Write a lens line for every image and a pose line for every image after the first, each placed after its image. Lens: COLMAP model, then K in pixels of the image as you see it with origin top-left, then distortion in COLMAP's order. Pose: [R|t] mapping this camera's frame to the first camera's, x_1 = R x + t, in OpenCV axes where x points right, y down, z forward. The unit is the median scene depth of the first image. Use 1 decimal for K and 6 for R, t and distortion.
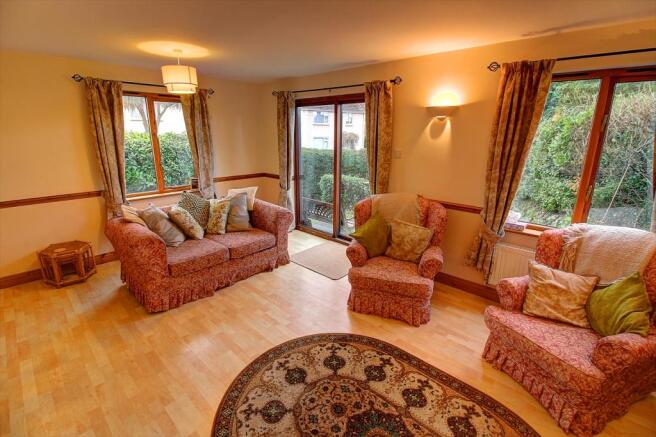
lens RADIAL K [[306.0, 0, 327.4], [0, 306.0, 215.9], [0, 0, 1]] dist [-0.004333, -0.001030]
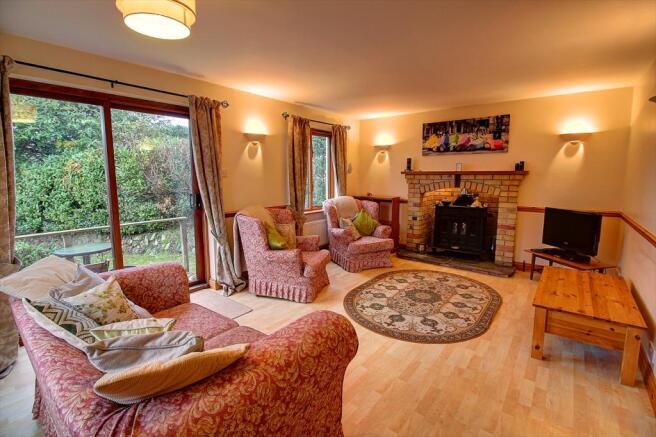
lens RADIAL K [[306.0, 0, 327.9], [0, 306.0, 218.6], [0, 0, 1]] dist [-0.004333, -0.001030]
pose [[-0.094817, -0.139372, 0.985690, -1.285833], [0.273113, 0.948517, 0.160388, -0.194952], [-0.957298, 0.284413, -0.051871, 1.164901]]
